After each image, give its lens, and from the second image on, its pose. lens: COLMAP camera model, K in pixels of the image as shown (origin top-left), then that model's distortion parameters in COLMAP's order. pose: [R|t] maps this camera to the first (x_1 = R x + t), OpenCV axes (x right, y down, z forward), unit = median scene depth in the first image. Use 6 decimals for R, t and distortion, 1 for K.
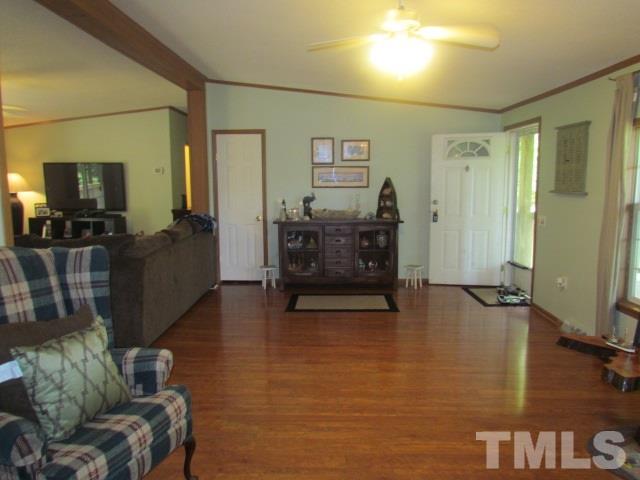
lens RADIAL K [[461.7, 0, 326.0], [0, 461.7, 240.7], [0, 0, 1]] dist [-0.013439, 0.004790]
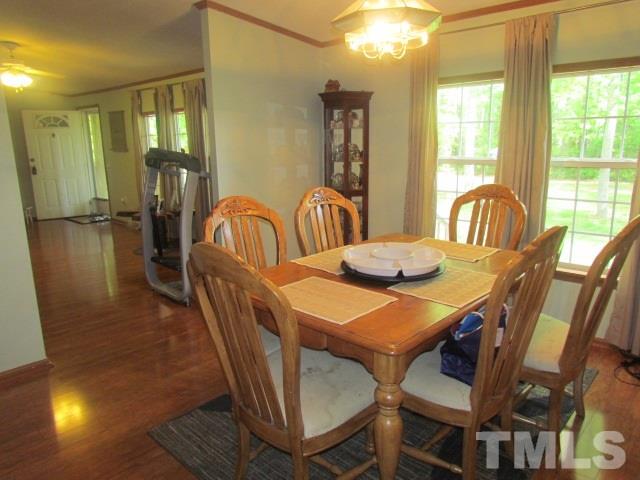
lens RADIAL K [[461.7, 0, 317.2], [0, 461.7, 243.8], [0, 0, 1]] dist [-0.013439, 0.004790]
pose [[0.682813, -0.162265, 0.712345, -0.207408], [0.103192, 0.986669, 0.125839, 0.080347], [-0.723269, -0.012416, 0.690455, -0.584251]]
